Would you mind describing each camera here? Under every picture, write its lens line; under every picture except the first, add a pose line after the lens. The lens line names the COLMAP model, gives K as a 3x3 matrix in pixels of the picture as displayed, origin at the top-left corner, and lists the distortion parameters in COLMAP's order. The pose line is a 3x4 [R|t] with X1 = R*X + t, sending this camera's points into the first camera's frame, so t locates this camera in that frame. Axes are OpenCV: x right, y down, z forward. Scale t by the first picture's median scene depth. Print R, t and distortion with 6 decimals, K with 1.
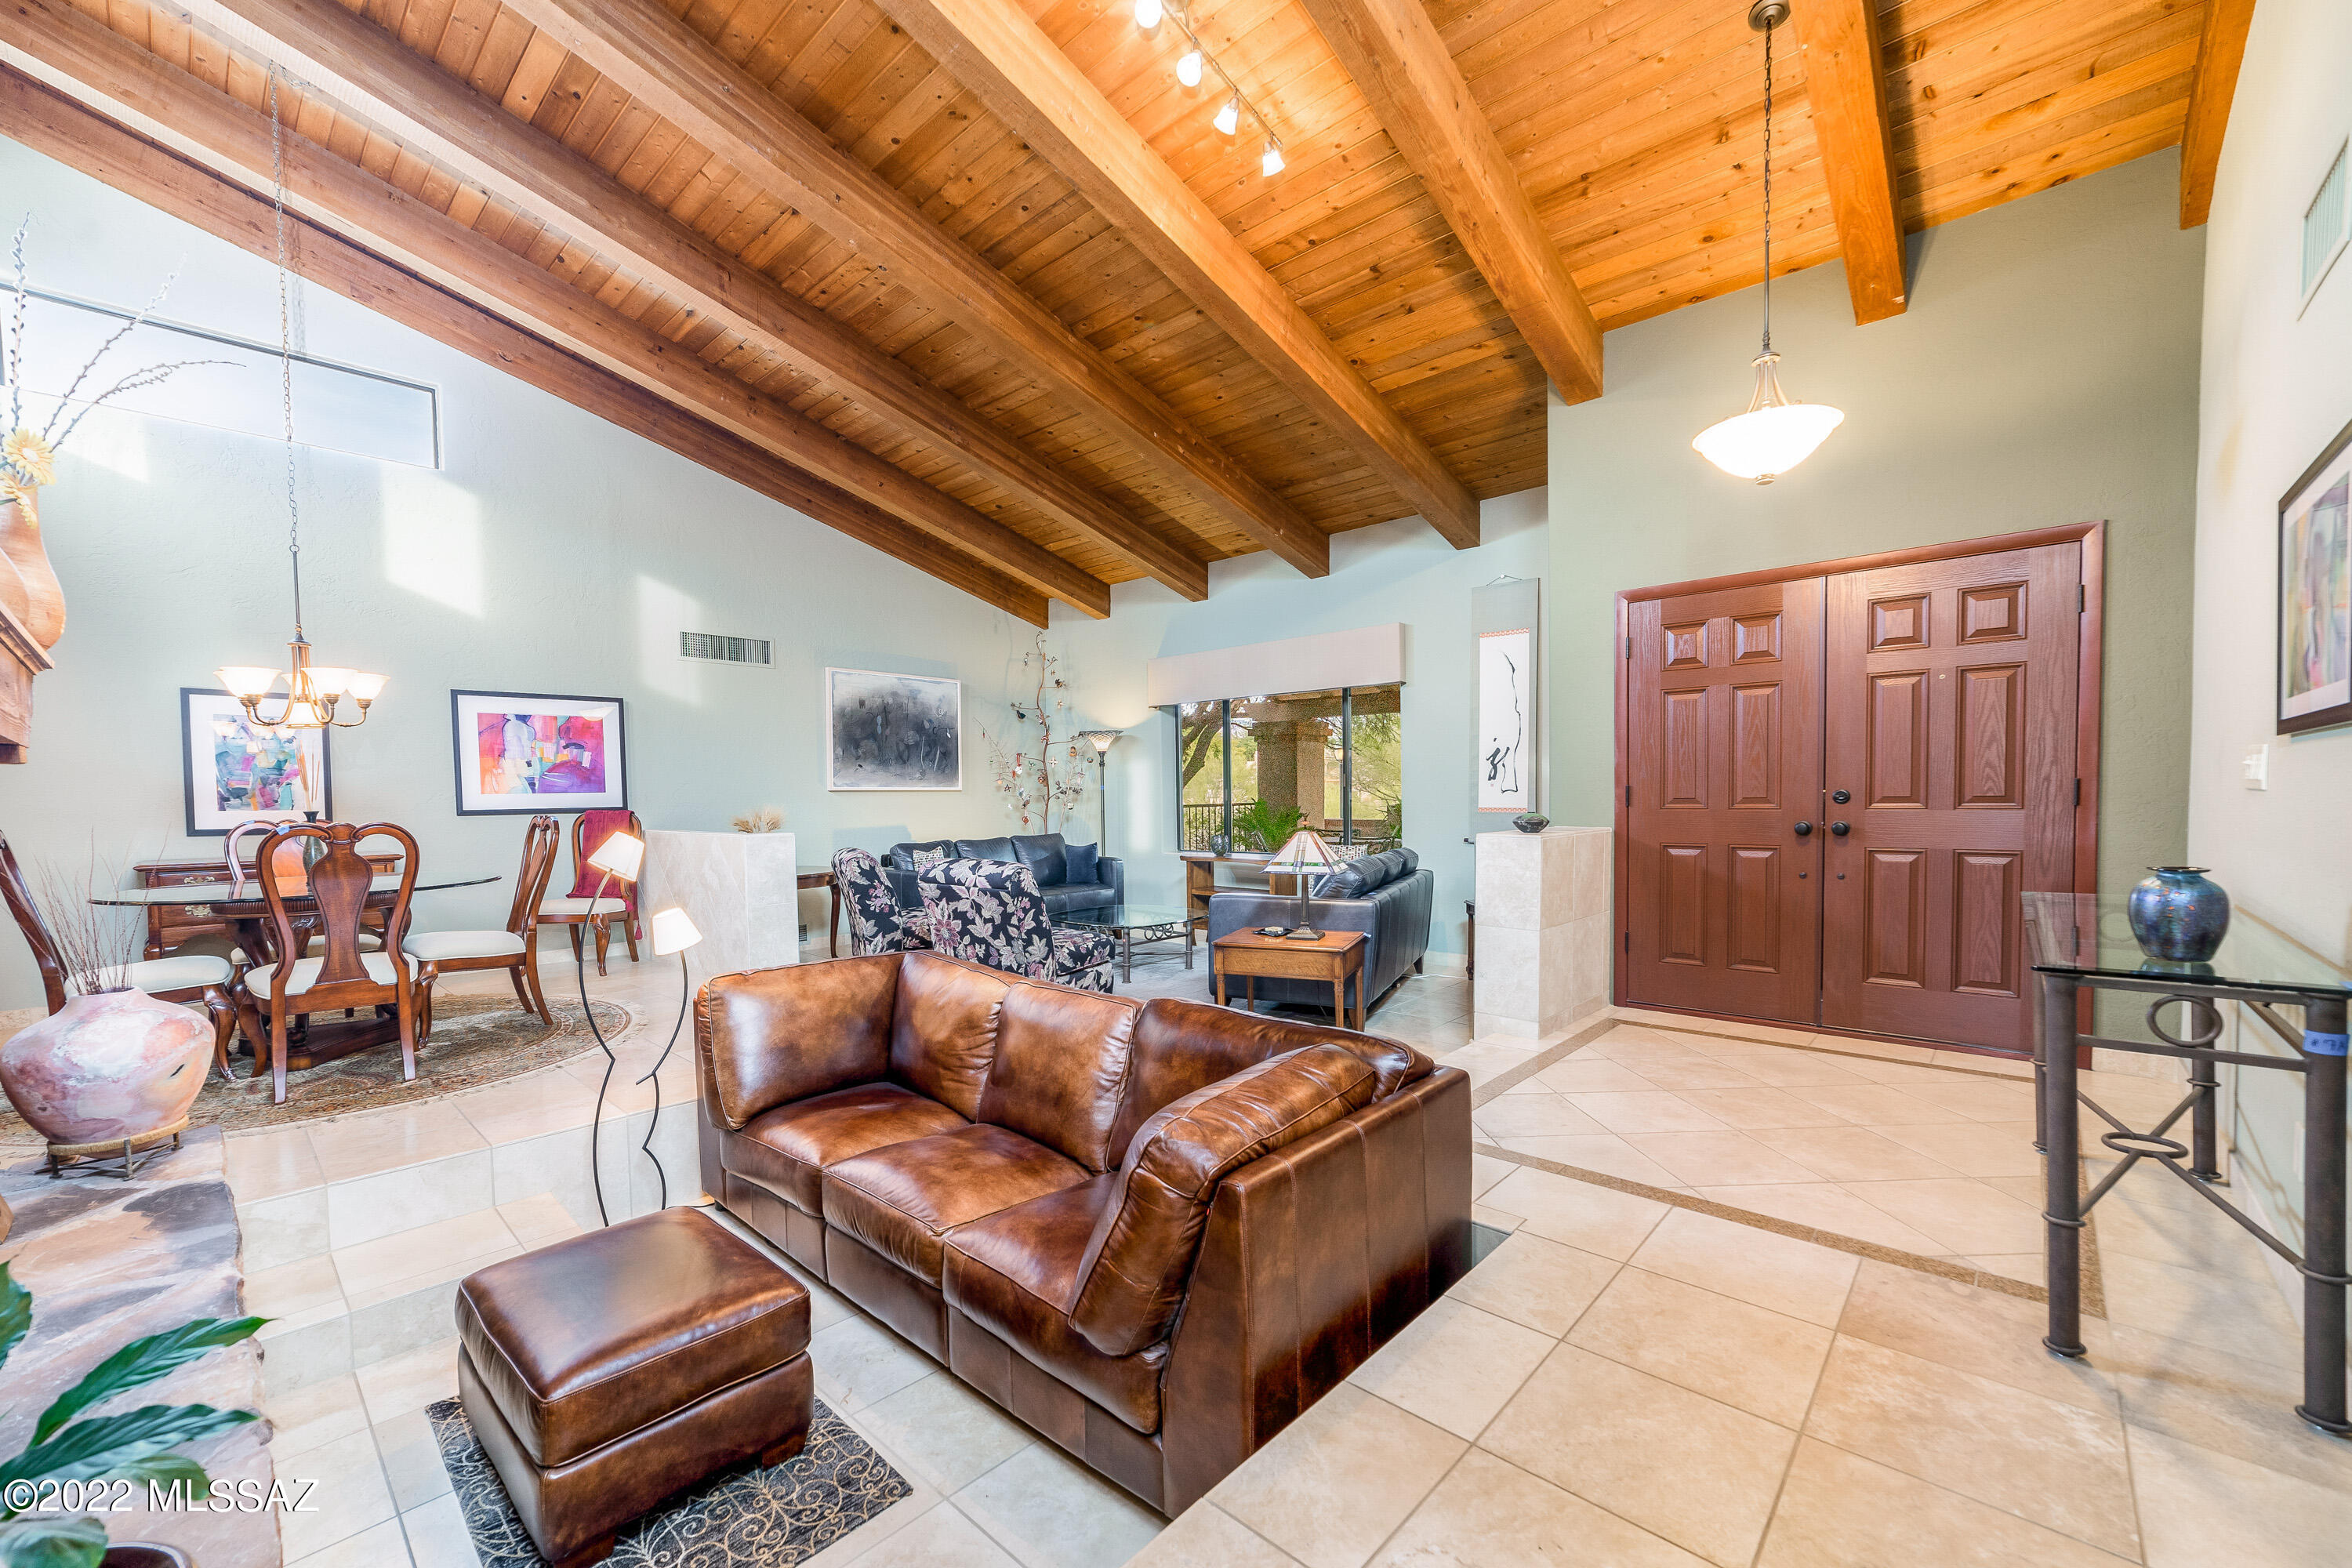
lens RADIAL K [[936.7, 0, 1186.6], [0, 936.7, 821.2], [0, 0, 1]] dist [-0.023192, 0.008826]
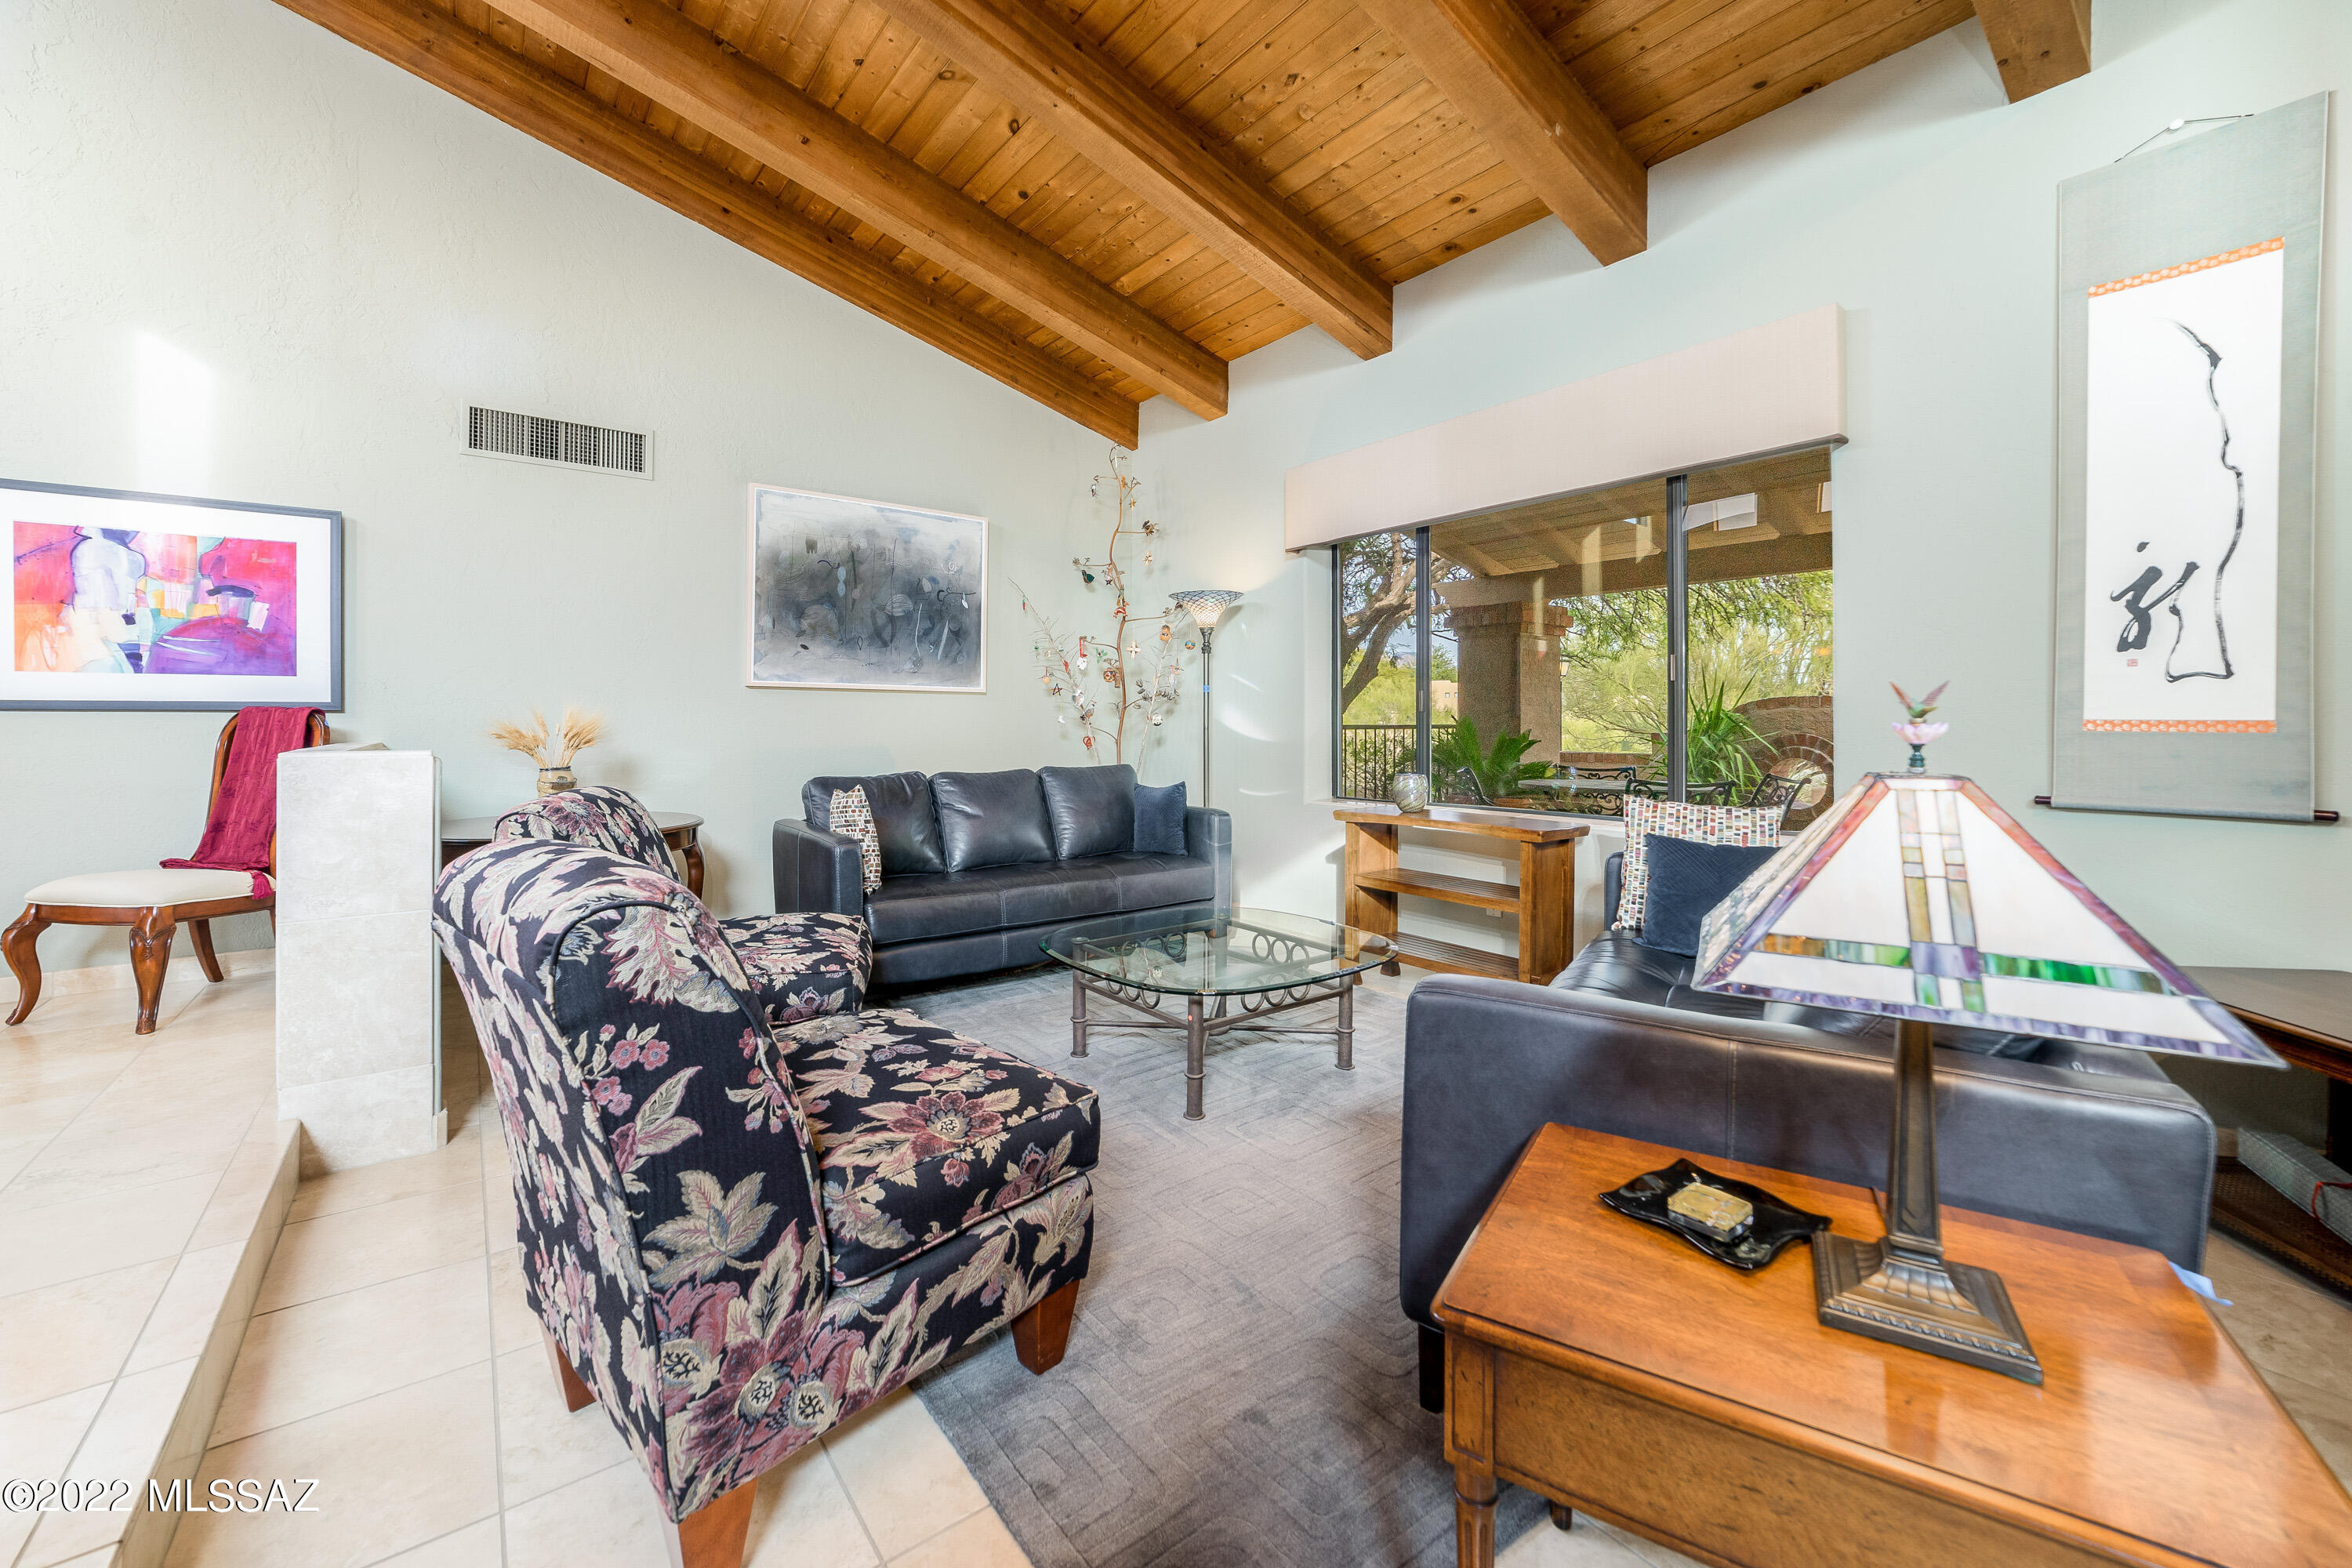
lens RADIAL K [[936.7, 0, 1173.3], [0, 936.7, 727.6], [0, 0, 1]] dist [-0.023192, 0.008826]
pose [[0.981049, 0.011207, -0.193435, 0.004754], [-0.016645, 0.999510, -0.026510, 0.005716], [0.193043, 0.029228, 0.980755, 0.491875]]
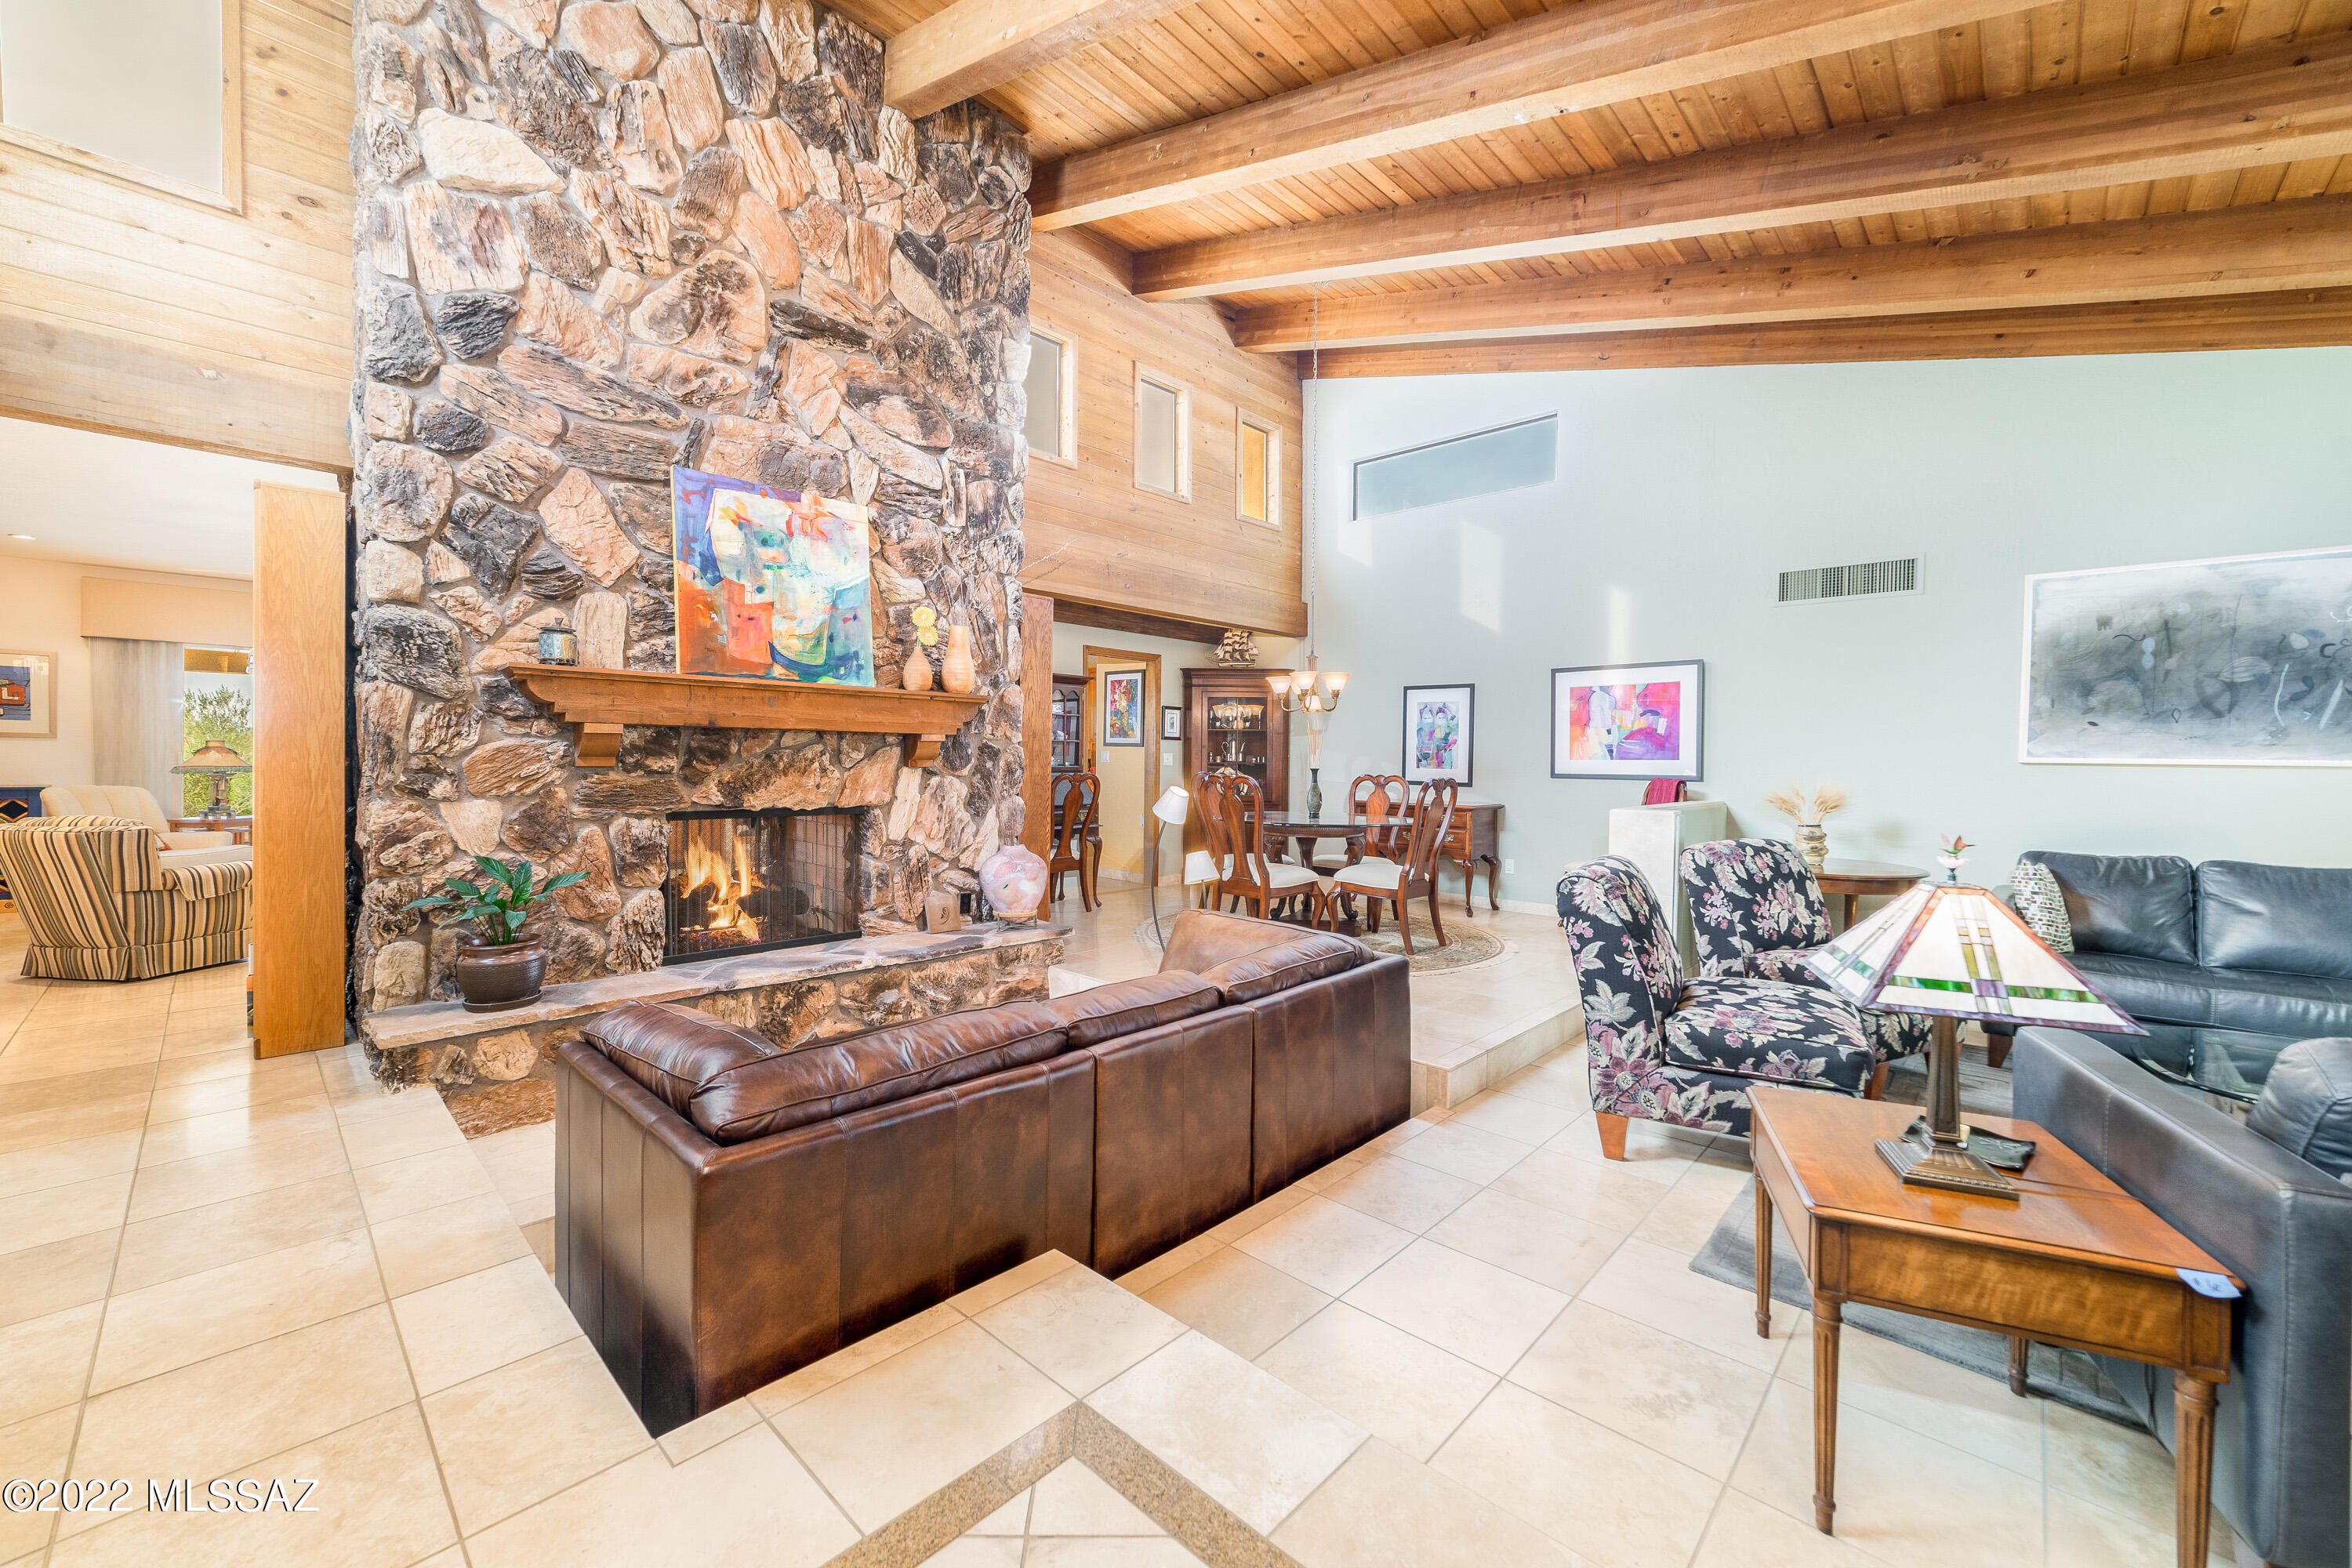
lens RADIAL K [[936.7, 0, 1140.3], [0, 936.7, 756.2], [0, 0, 1]] dist [-0.023192, 0.008826]
pose [[-0.056126, 0.007840, -0.998393, 0.319465], [-0.043954, 0.998980, 0.010316, -0.018152], [0.997456, 0.044462, -0.055724, 0.444603]]
